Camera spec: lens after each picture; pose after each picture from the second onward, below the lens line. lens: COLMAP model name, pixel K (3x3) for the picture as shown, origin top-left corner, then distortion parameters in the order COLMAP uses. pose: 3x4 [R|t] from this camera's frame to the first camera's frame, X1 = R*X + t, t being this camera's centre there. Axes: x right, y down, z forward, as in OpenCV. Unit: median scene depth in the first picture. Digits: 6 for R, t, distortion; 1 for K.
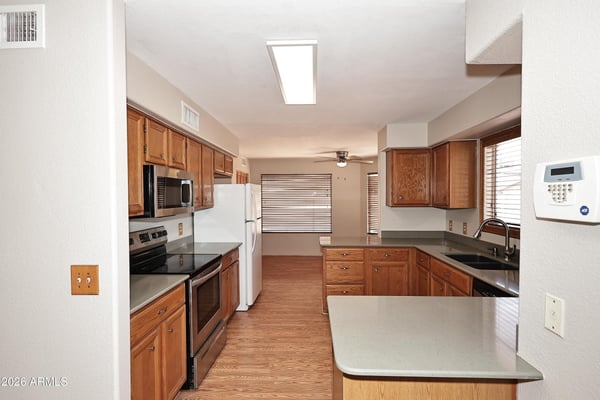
lens RADIAL K [[238.5, 0, 300.0], [0, 238.5, 200.0], [0, 0, 1]] dist [-0.000762, -0.000154]
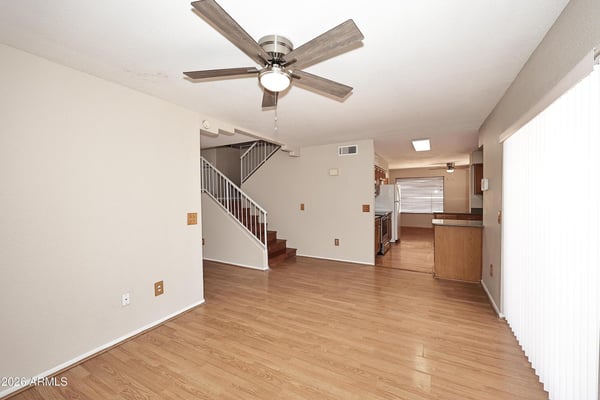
lens RADIAL K [[238.5, 0, 300.0], [0, 238.5, 200.0], [0, 0, 1]] dist [-0.000762, -0.000154]
pose [[0.893771, 0.004283, -0.448503, -0.013038], [-0.002364, 0.999986, 0.004838, 0.044004], [0.448517, -0.003264, 0.893768, -0.871088]]
